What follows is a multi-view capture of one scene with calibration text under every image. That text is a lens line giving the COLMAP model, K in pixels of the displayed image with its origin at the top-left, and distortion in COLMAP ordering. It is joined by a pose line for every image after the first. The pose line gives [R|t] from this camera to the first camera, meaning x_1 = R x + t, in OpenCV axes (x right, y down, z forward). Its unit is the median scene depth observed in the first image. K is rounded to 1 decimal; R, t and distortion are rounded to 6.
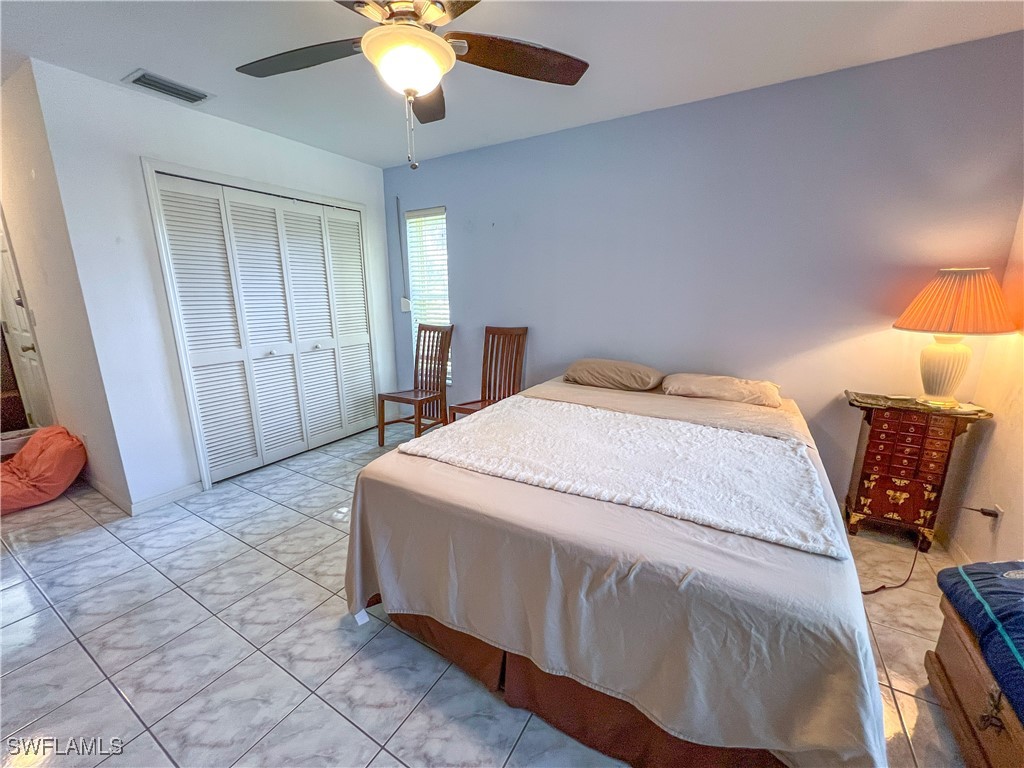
lens RADIAL K [[407.2, 0, 511.5], [0, 407.2, 387.5], [0, 0, 1]] dist [-0.003263, 0.001303]
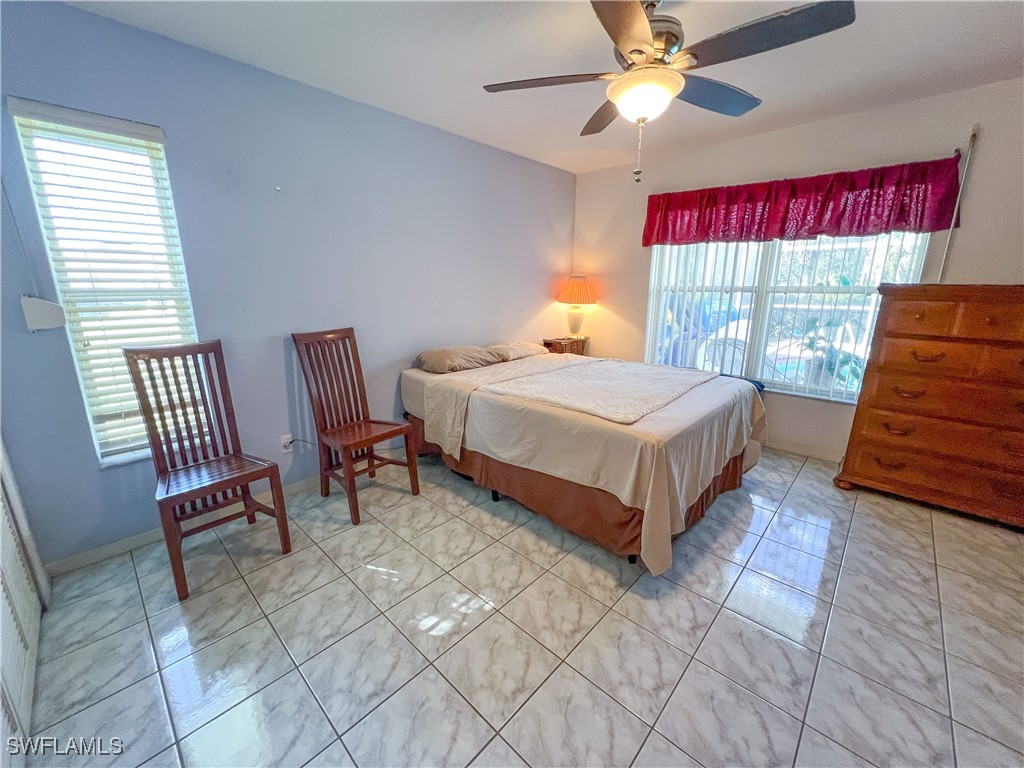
lens RADIAL K [[407.2, 0, 511.7], [0, 407.2, 383.0], [0, 0, 1]] dist [-0.003263, 0.001303]
pose [[0.227696, -0.230299, 0.946106, -0.893568], [0.217408, 0.959125, 0.181146, -0.152556], [-0.949152, 0.164445, 0.268457, 0.625162]]
